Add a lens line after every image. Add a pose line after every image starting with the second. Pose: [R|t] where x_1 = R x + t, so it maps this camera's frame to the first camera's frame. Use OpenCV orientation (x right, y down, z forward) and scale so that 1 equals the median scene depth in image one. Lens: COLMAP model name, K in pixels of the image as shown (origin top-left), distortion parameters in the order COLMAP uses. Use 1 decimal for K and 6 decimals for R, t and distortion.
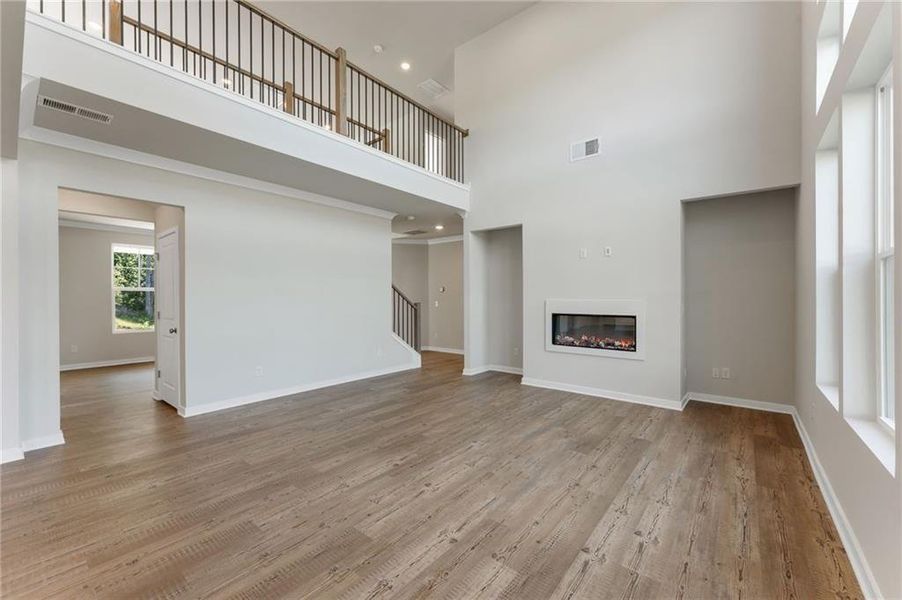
lens RADIAL K [[361.3, 0, 455.1], [0, 361.3, 298.5], [0, 0, 1]] dist [0.002193, 0.000614]
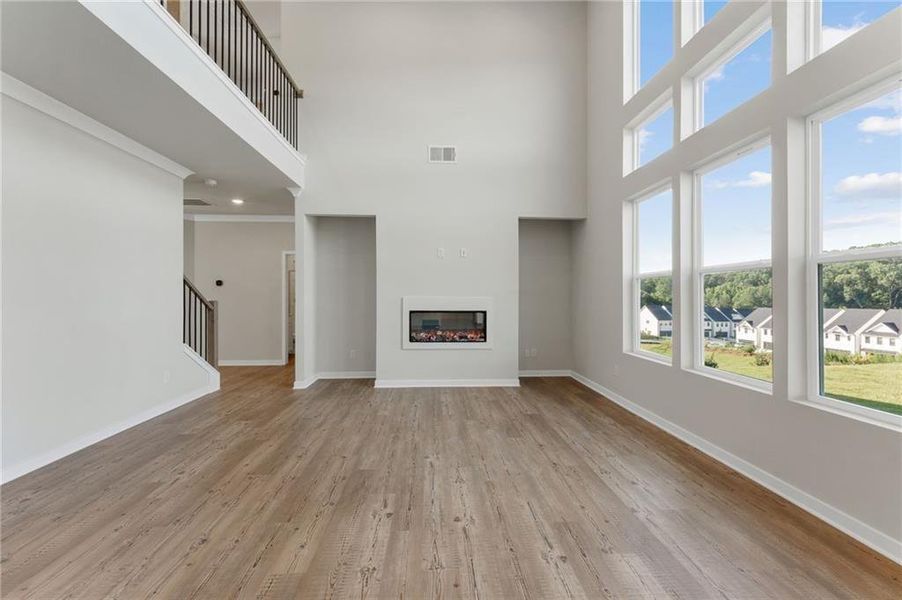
lens RADIAL K [[361.3, 0, 450.0], [0, 361.3, 298.3], [0, 0, 1]] dist [0.002193, 0.000614]
pose [[0.742906, -0.002752, 0.669390, -0.433882], [-0.003863, 0.999957, 0.008398, -0.003042], [-0.669384, -0.008824, 0.742864, 0.263122]]
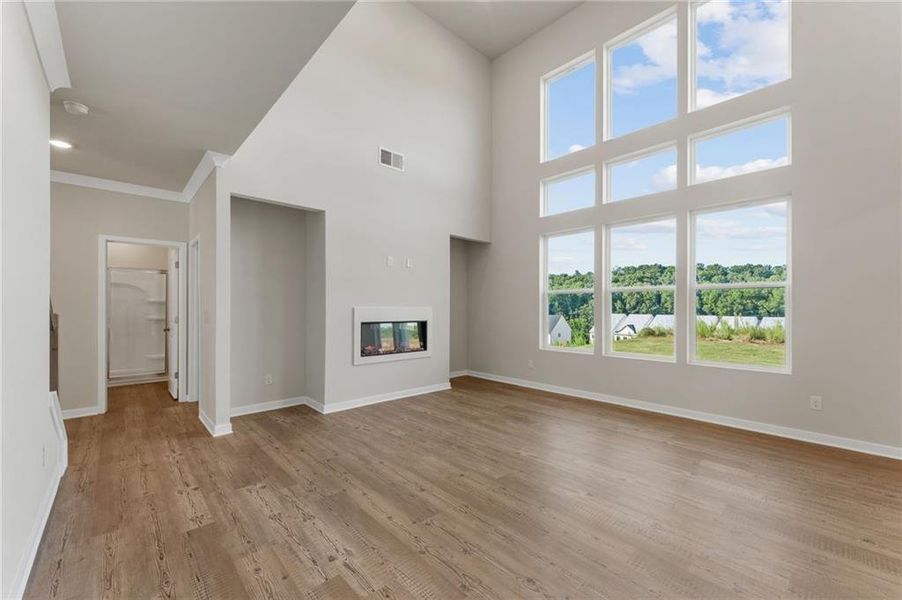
lens RADIAL K [[361.3, 0, 446.7], [0, 361.3, 305.7], [0, 0, 1]] dist [0.002193, 0.000614]
pose [[0.144653, 0.003940, 0.989475, -0.820472], [-0.007226, 0.999970, -0.002926, 0.001631], [-0.989456, -0.006727, 0.144677, 0.916223]]
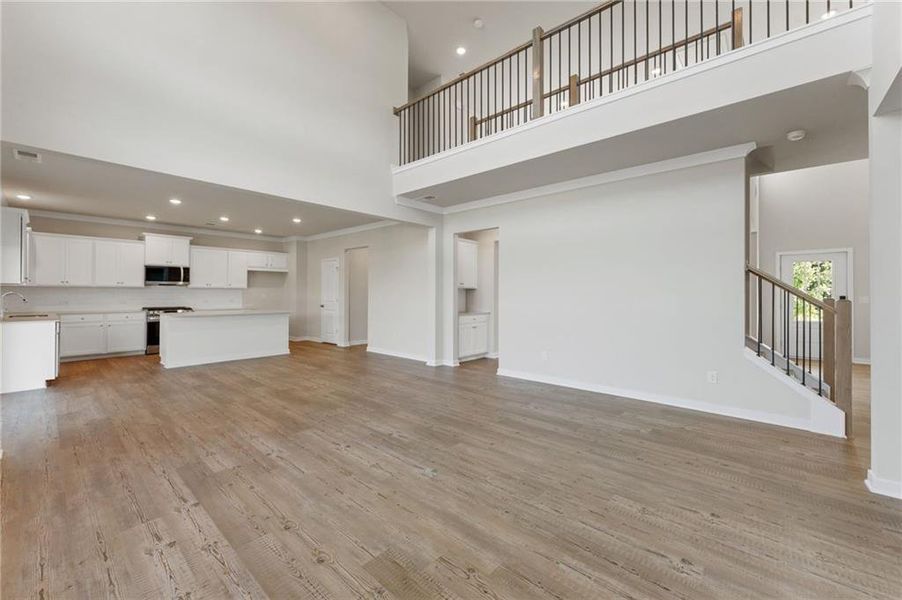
lens RADIAL K [[361.3, 0, 443.2], [0, 361.3, 289.5], [0, 0, 1]] dist [0.002193, 0.000614]
pose [[-0.057137, -0.004534, -0.998356, 0.740225], [-0.000491, 0.999990, -0.004513, 0.000625], [0.998366, 0.000232, -0.057138, 0.926704]]
